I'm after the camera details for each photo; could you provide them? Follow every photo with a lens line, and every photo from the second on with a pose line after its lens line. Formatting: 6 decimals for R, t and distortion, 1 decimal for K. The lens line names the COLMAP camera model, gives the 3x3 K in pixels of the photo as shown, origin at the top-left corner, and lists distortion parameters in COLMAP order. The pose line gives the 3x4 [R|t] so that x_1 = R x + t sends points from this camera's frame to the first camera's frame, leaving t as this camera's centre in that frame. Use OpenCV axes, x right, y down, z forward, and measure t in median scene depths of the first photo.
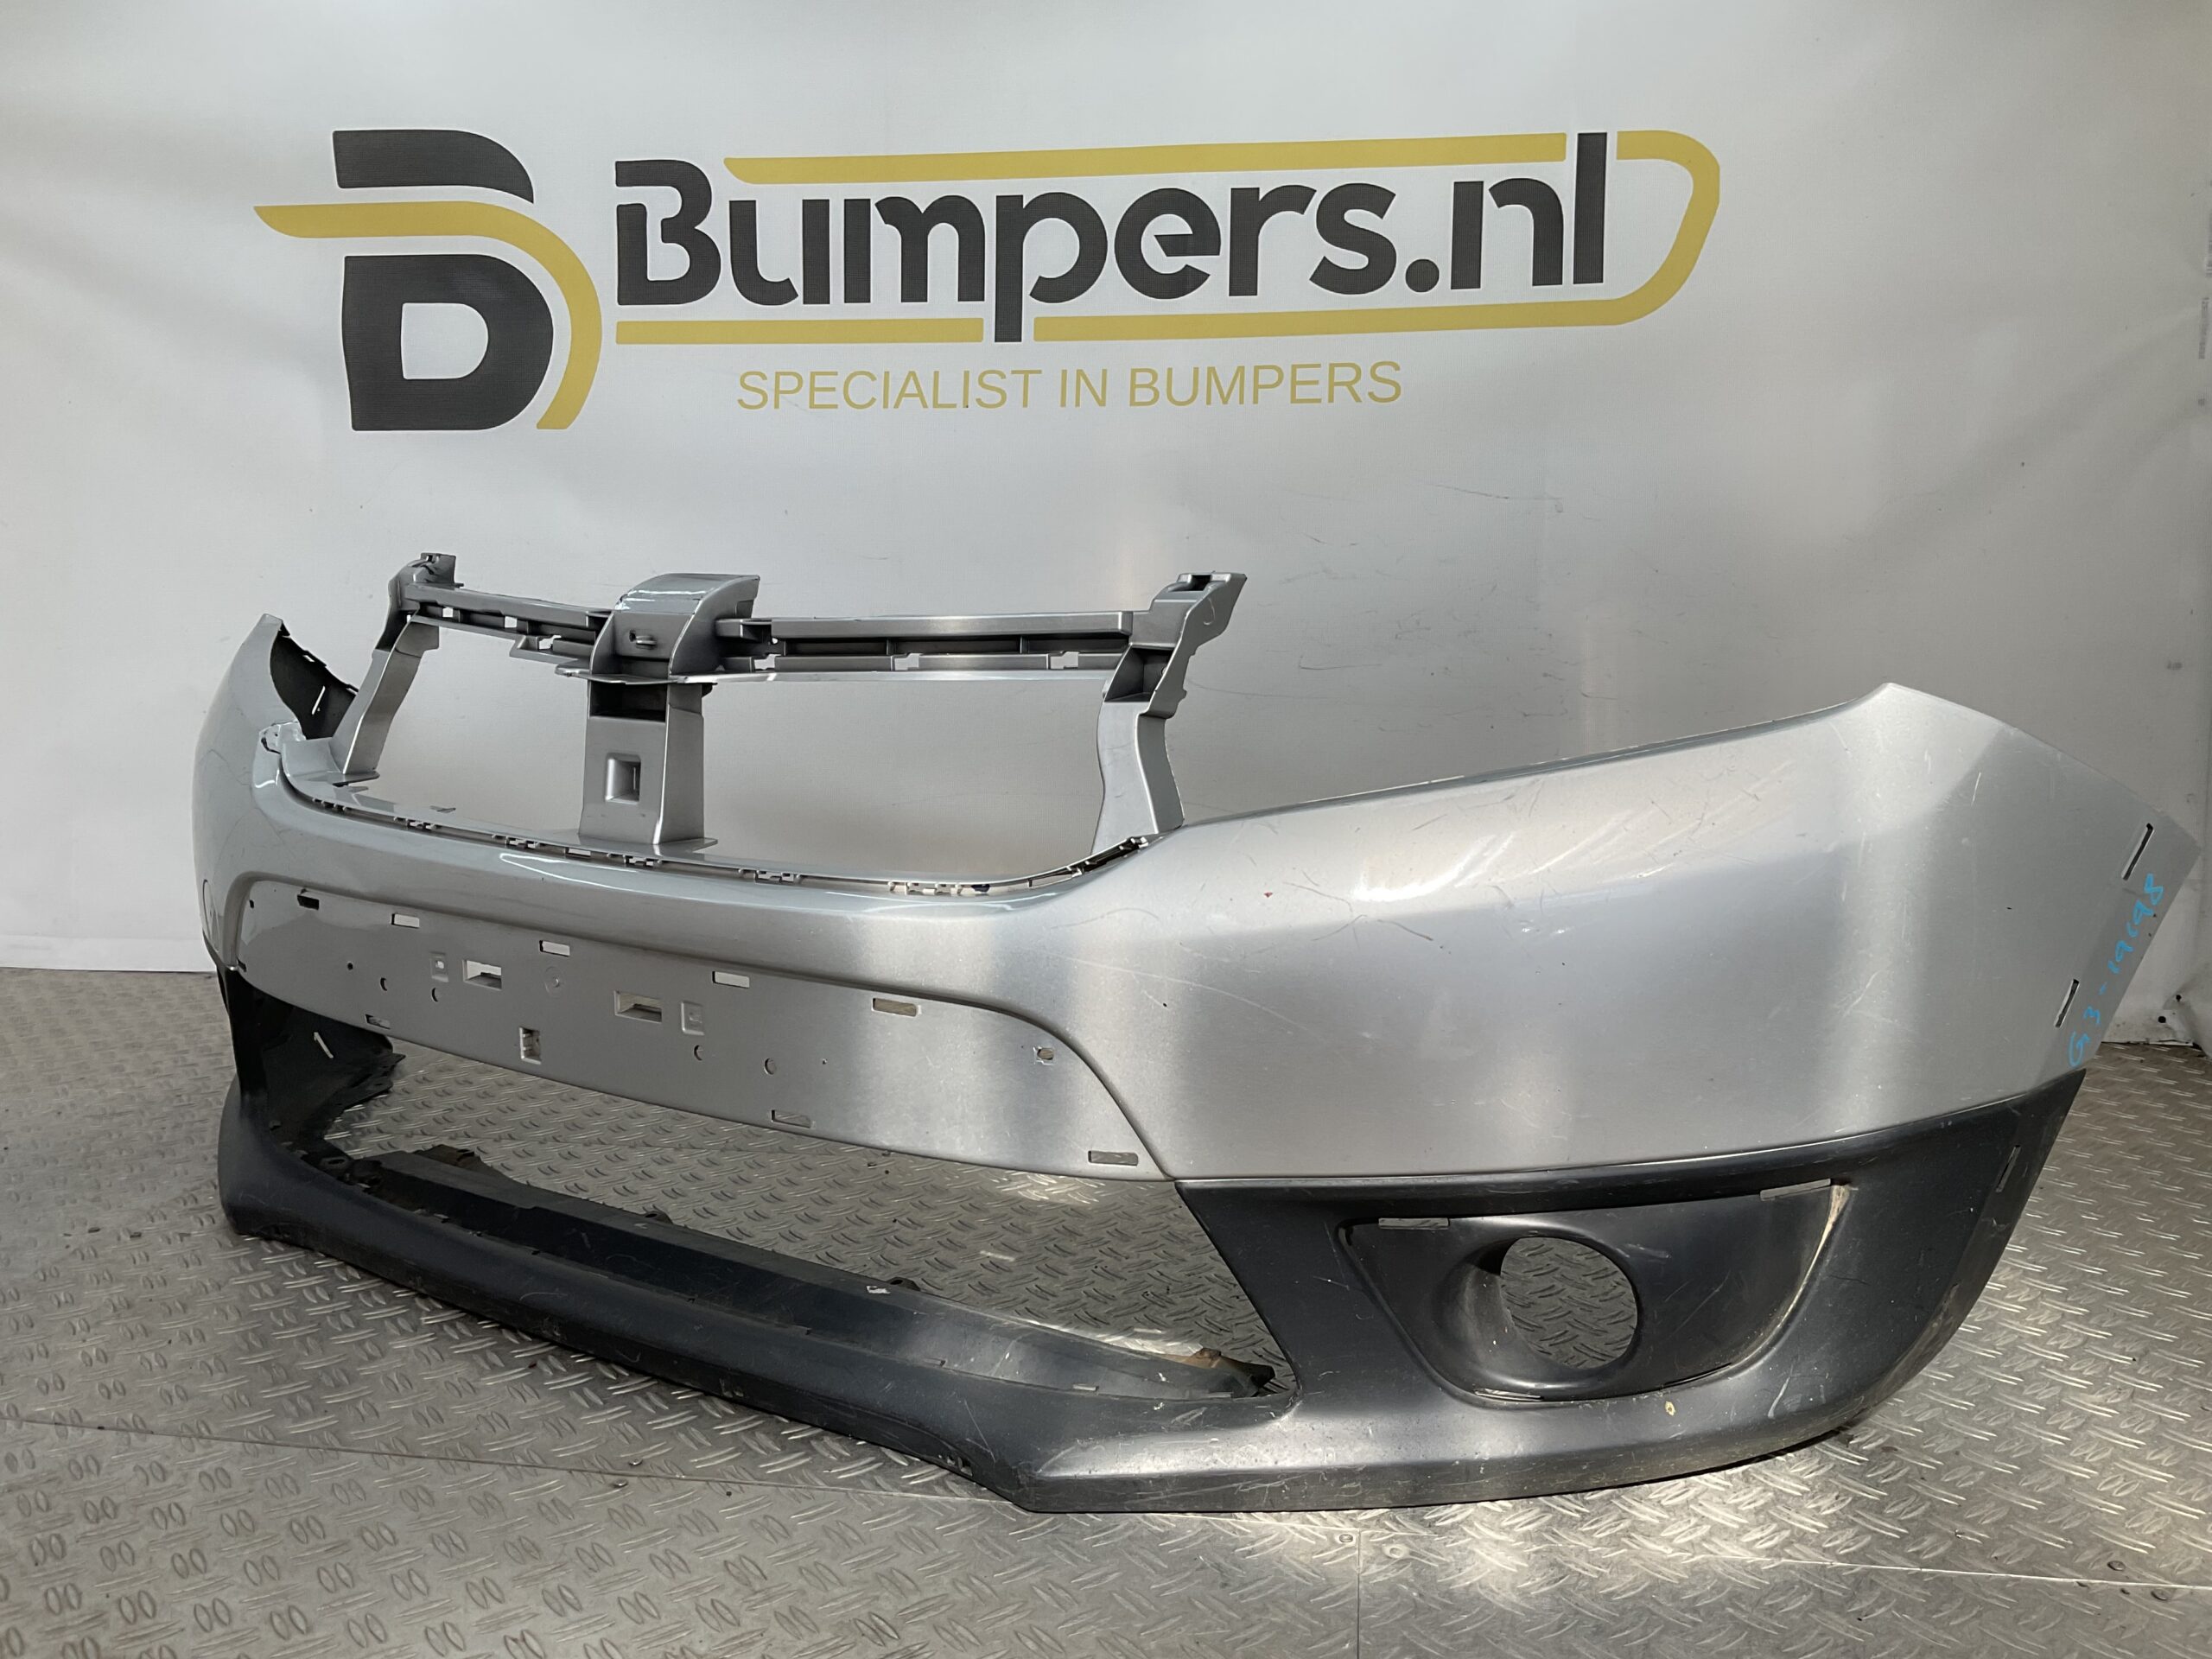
lens RADIAL K [[1819.1, 0, 1095.1], [0, 1819.1, 819.3], [0, 0, 1]] dist [0.128111, -0.270047]
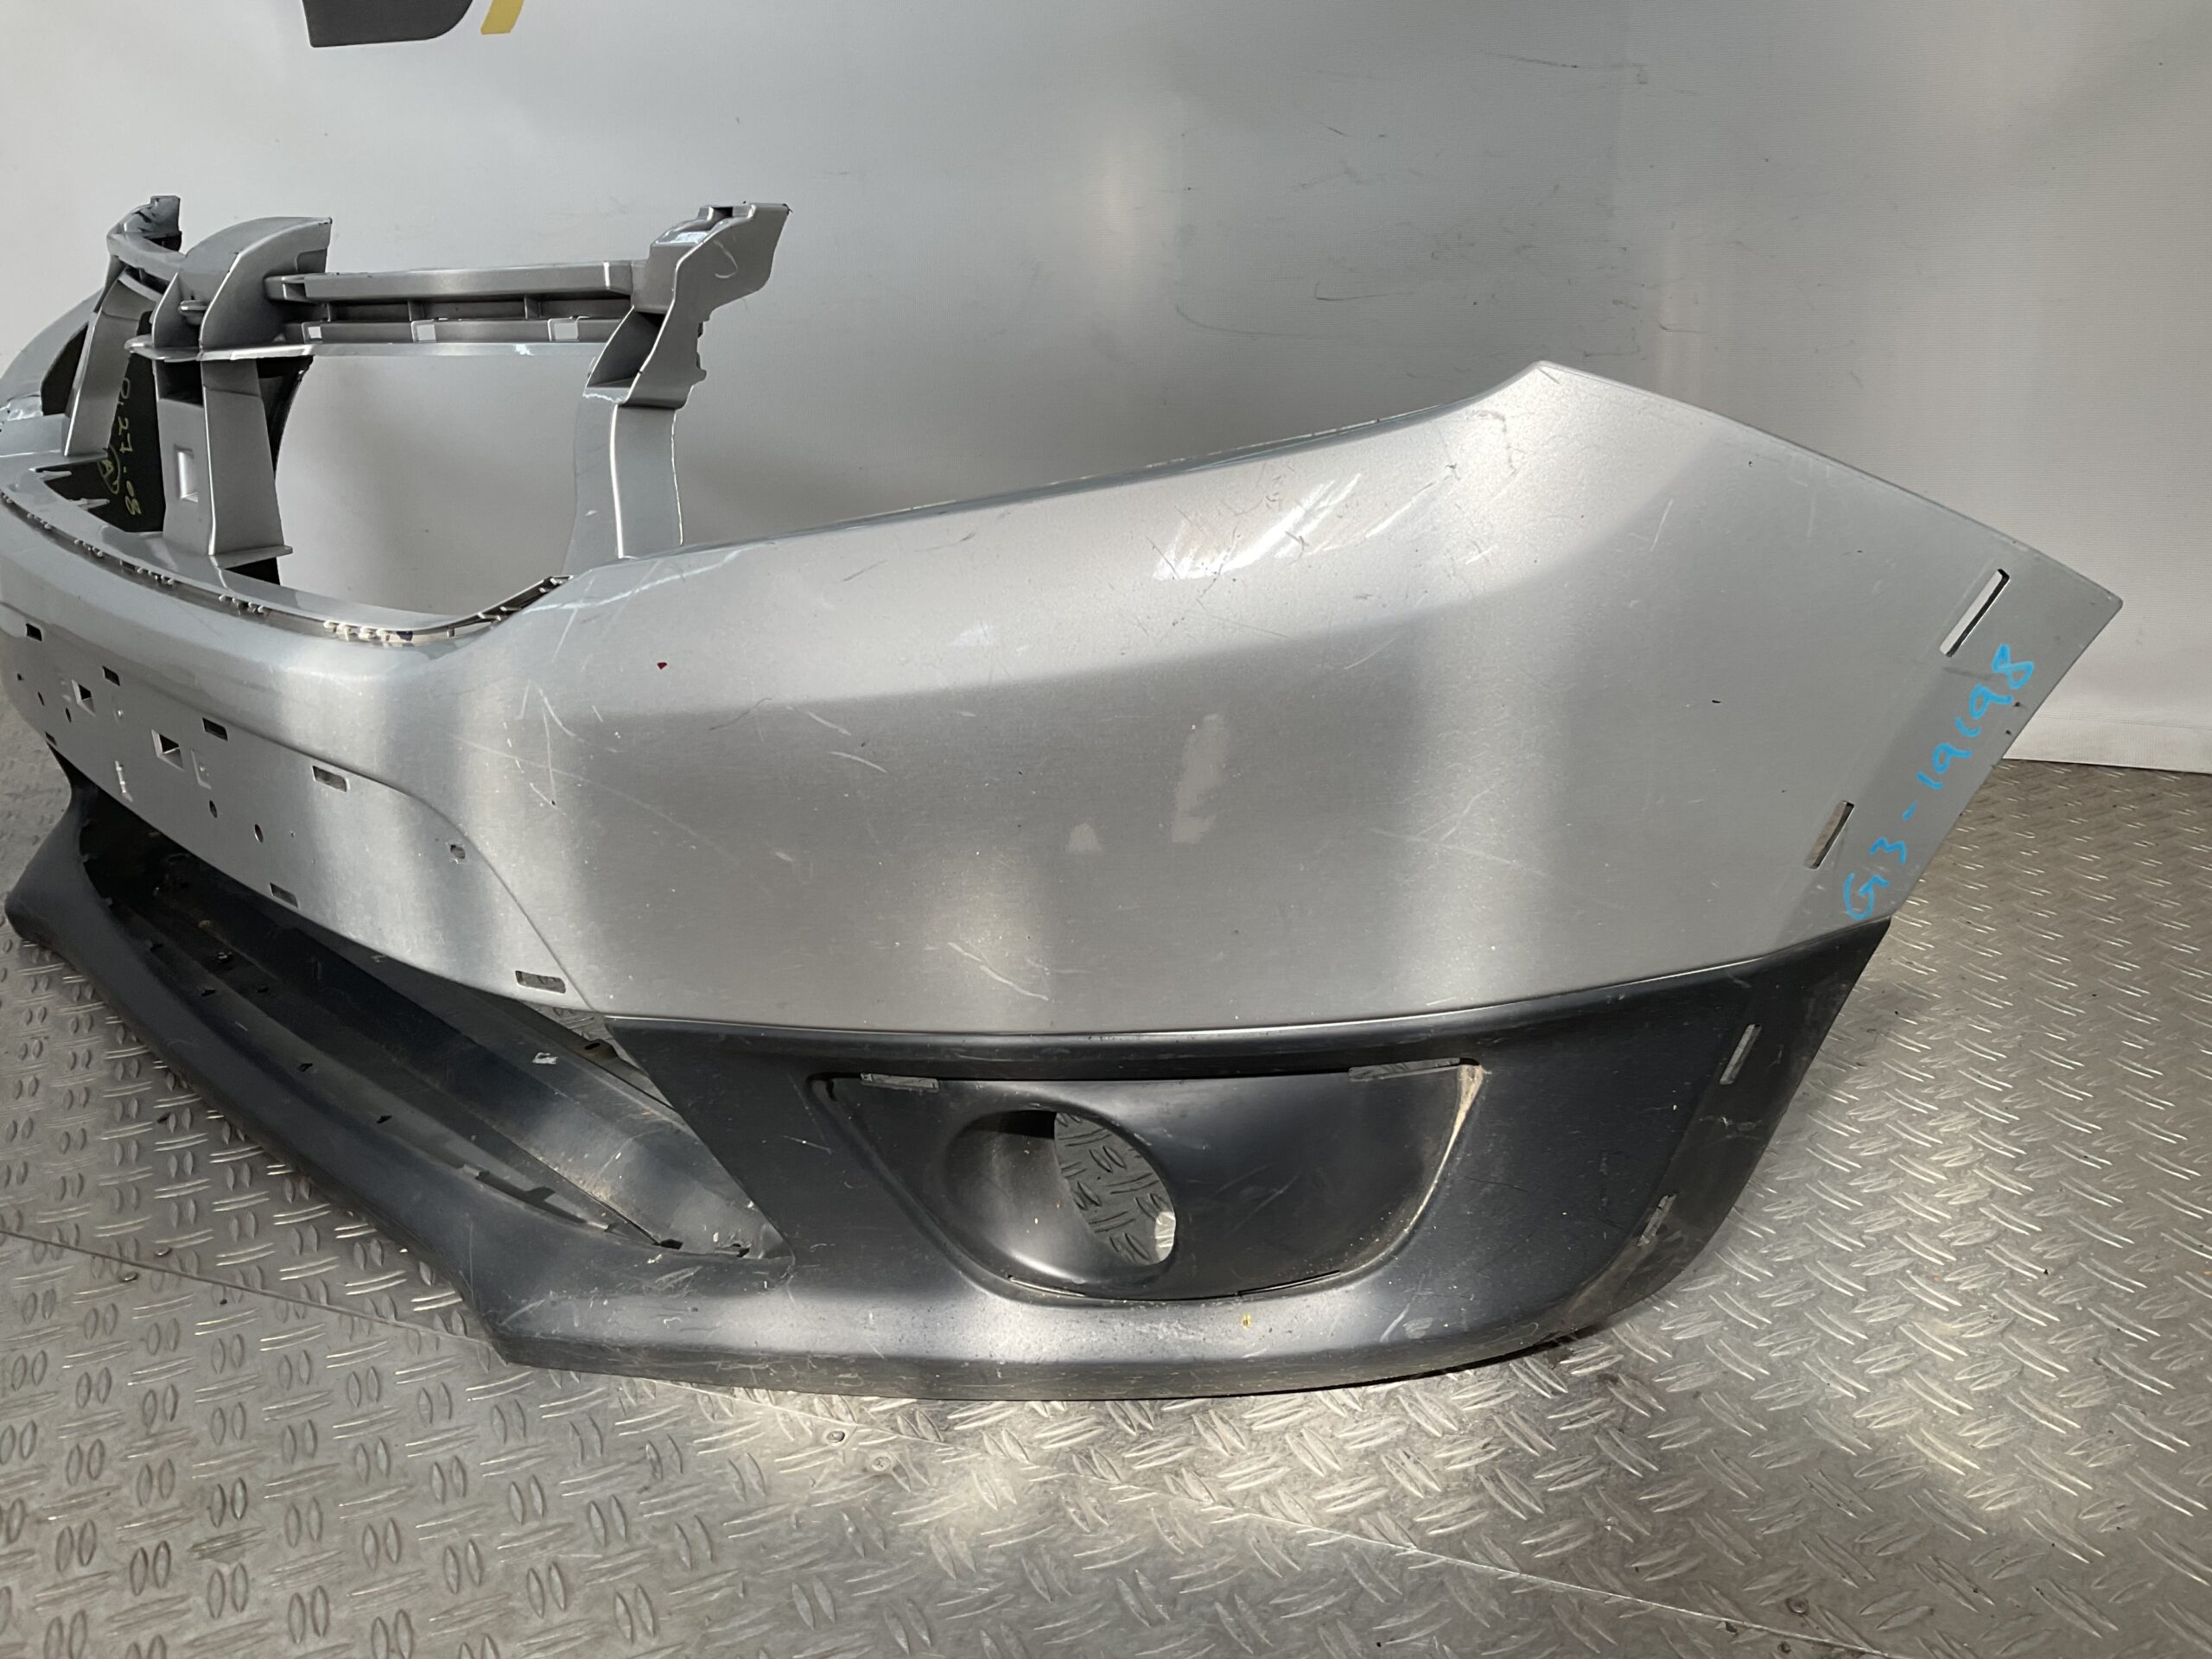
lens RADIAL K [[1819.1, 0, 1095.1], [0, 1819.1, 819.3], [0, 0, 1]] dist [0.128111, -0.270047]
pose [[0.975977, 0.040513, -0.214074, 0.398231], [0.004124, 0.978949, 0.204062, -0.045344], [0.217834, -0.200043, 0.955265, 0.283984]]
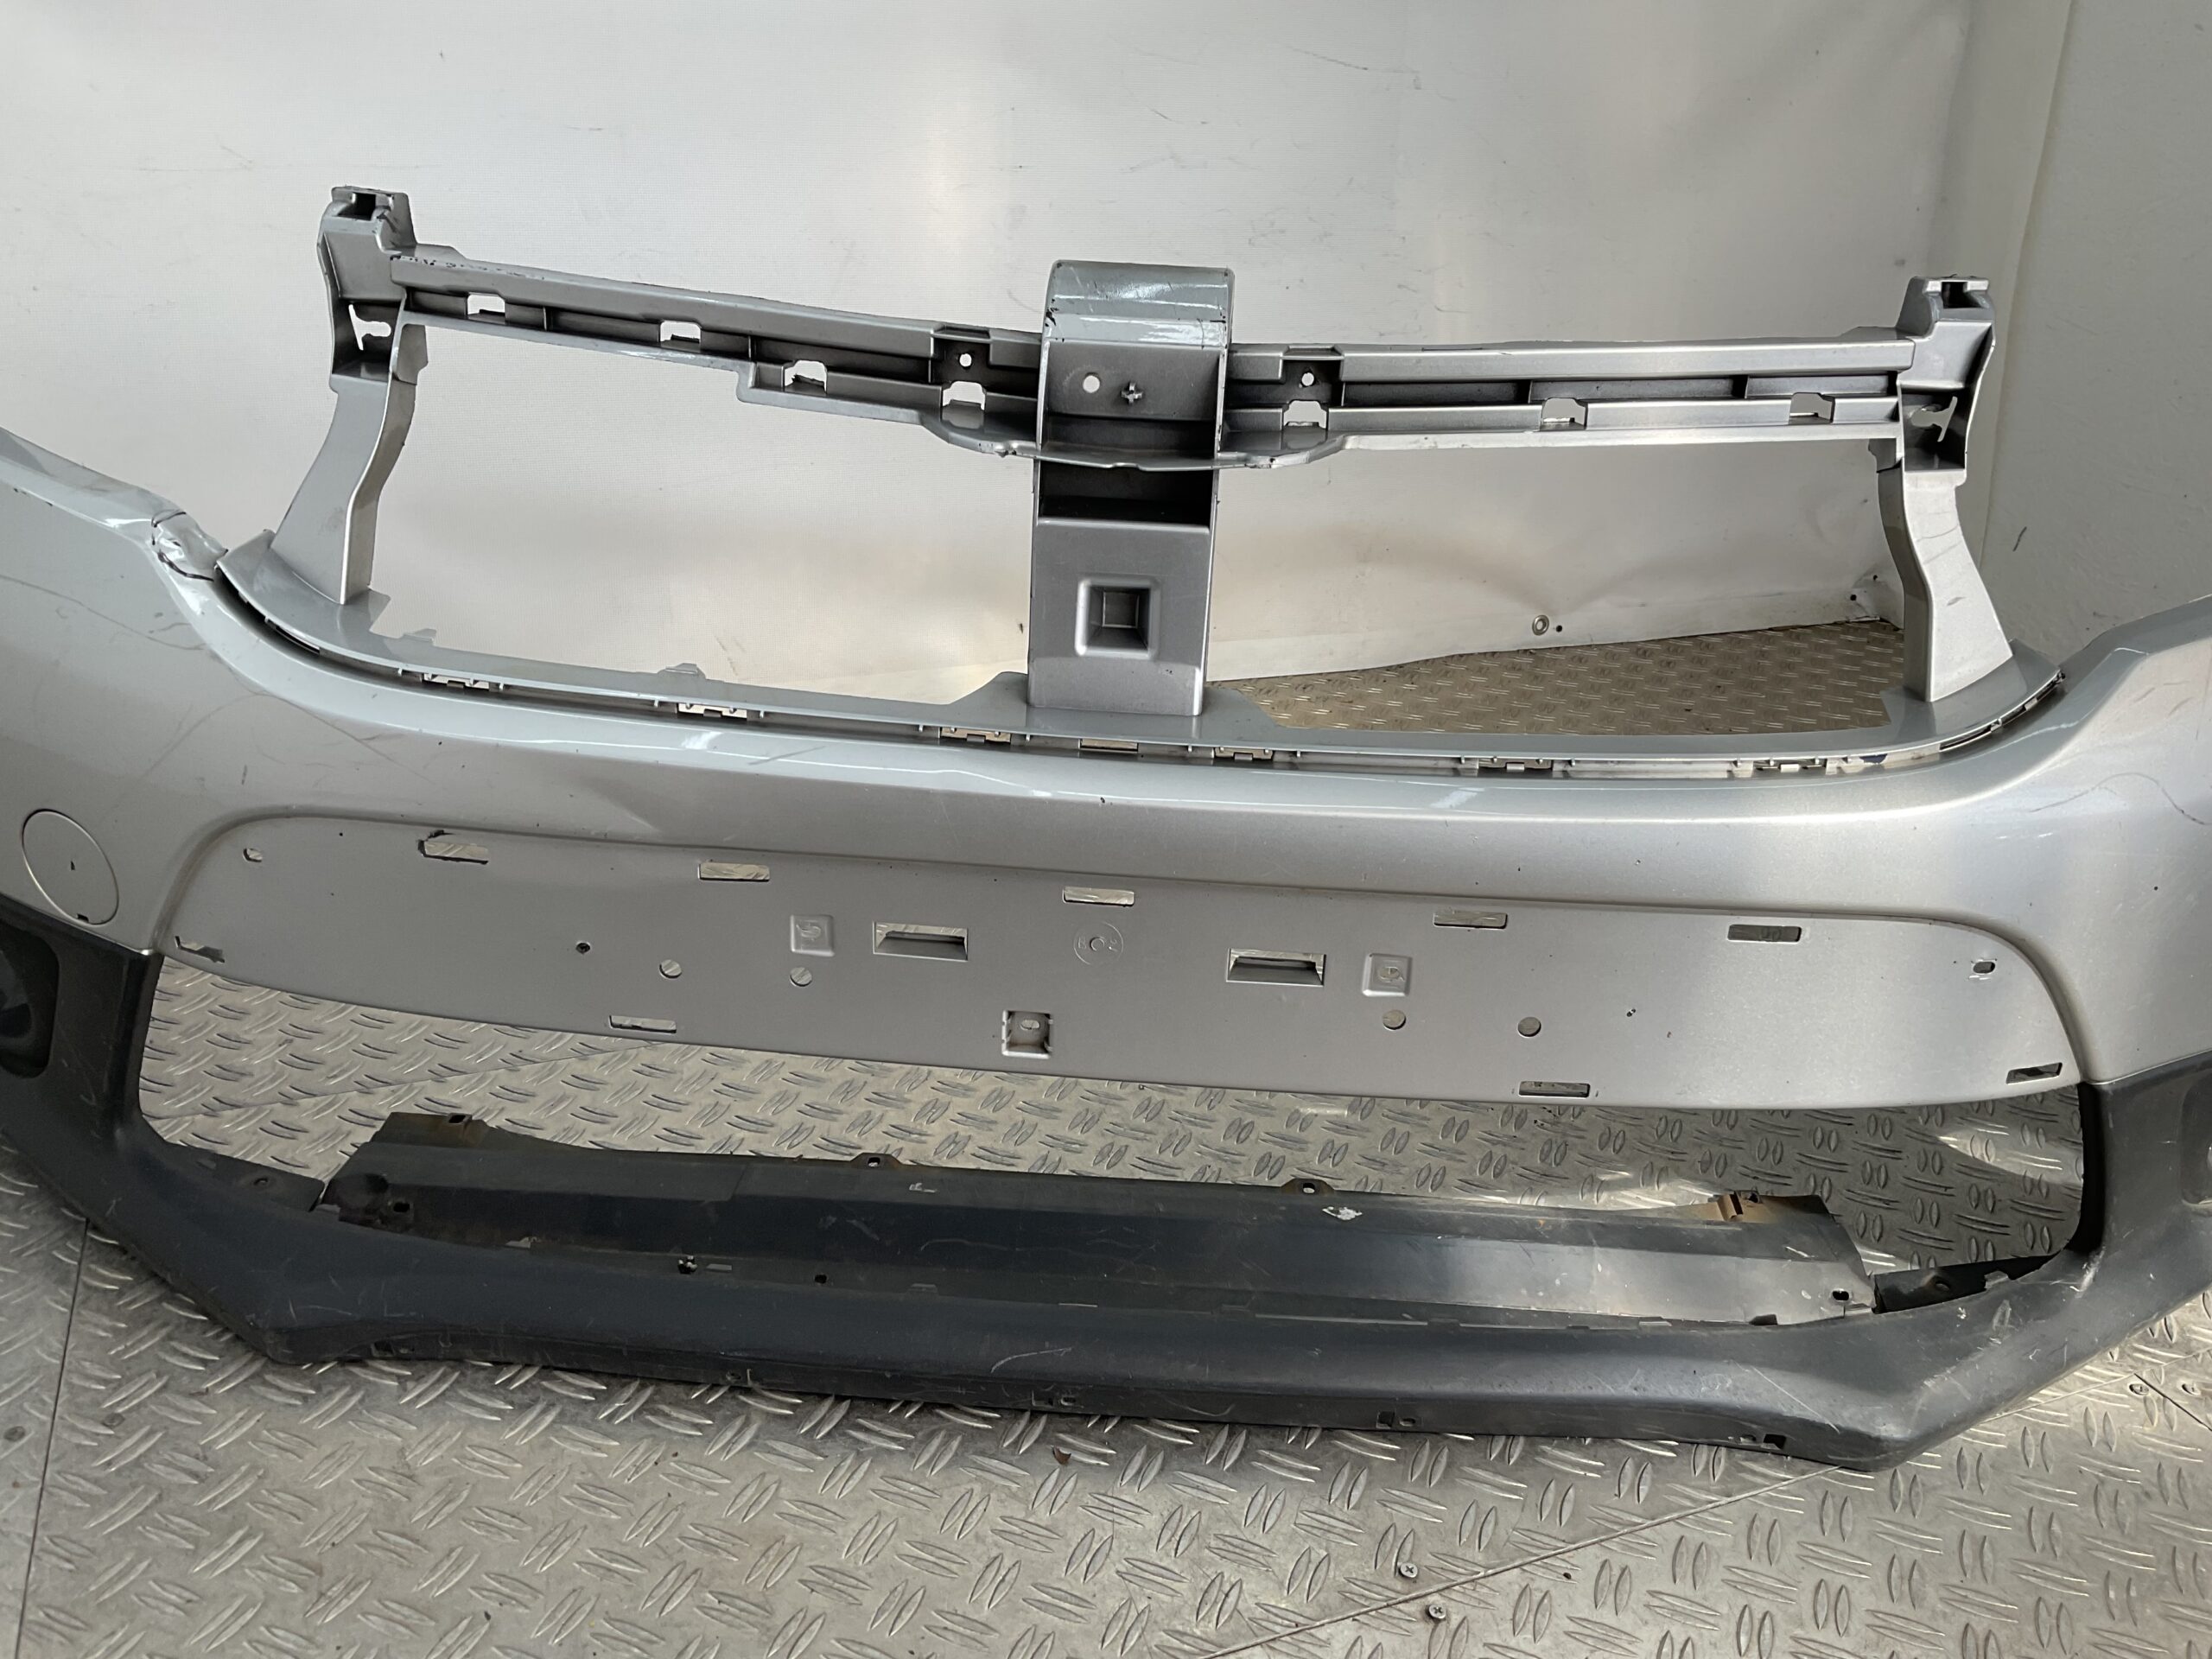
lens RADIAL K [[1819.1, 0, 1095.1], [0, 1819.1, 819.3], [0, 0, 1]] dist [0.128111, -0.270047]
pose [[0.863240, -0.166832, 0.476427, -0.678617], [0.036844, 0.962113, 0.270149, -0.148186], [-0.503447, -0.215650, 0.836682, 0.528802]]
